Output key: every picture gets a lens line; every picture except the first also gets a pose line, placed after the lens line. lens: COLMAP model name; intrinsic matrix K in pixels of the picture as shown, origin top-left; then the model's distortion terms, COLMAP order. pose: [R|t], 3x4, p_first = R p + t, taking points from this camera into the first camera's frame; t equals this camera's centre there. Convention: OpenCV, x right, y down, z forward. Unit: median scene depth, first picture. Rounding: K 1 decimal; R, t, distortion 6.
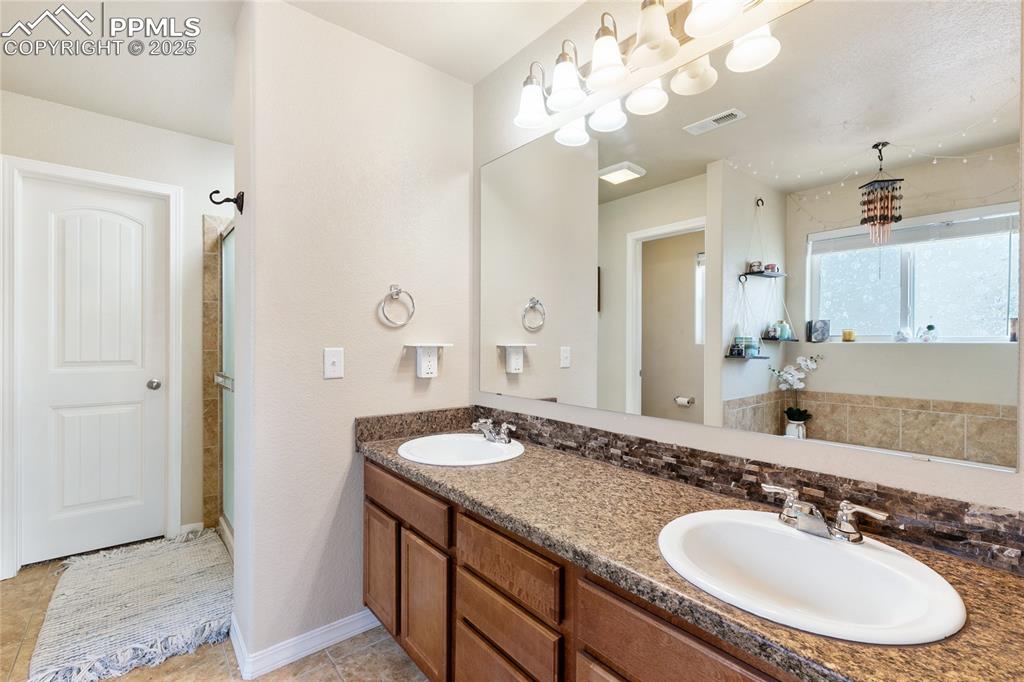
lens RADIAL K [[460.7, 0, 504.7], [0, 460.7, 342.0], [0, 0, 1]] dist [0.004986, -0.000410]
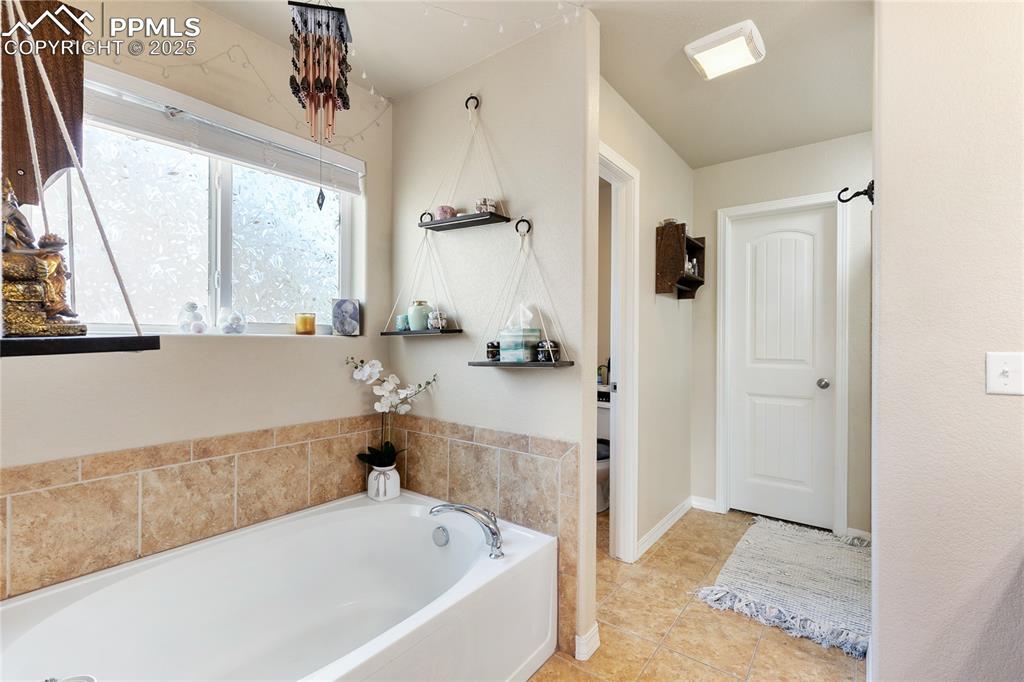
lens RADIAL K [[460.7, 0, 508.9], [0, 460.7, 341.4], [0, 0, 1]] dist [0.004986, -0.000410]
pose [[0.218712, 0.001650, -0.975788, 0.149674], [-0.008051, 0.999968, -0.000114, 0.001570], [0.975756, 0.007881, 0.218719, 0.081049]]
